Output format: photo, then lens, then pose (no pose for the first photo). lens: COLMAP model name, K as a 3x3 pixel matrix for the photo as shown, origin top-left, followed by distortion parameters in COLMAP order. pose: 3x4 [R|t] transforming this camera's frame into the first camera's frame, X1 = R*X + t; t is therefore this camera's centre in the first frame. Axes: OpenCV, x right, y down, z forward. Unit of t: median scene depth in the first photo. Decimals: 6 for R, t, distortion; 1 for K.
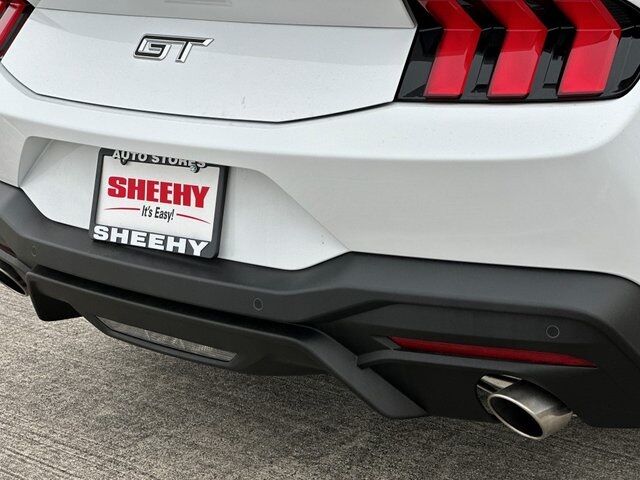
lens RADIAL K [[1486.3, 0, 320.0], [0, 1486.3, 240.0], [0, 0, 1]] dist [0.355448, 0.135858]
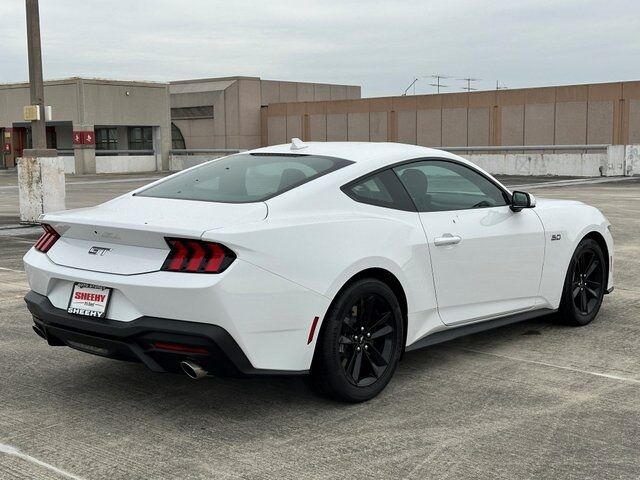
lens RADIAL K [[926.5, 0, 320.0], [0, 926.5, 240.0], [0, 0, 1]] dist [0.161524, -0.013559]
pose [[0.995738, 0.083989, 0.038099, 0.282513], [-0.075826, 0.980705, -0.180190, 0.166332], [-0.052498, 0.176533, 0.982894, -0.946669]]
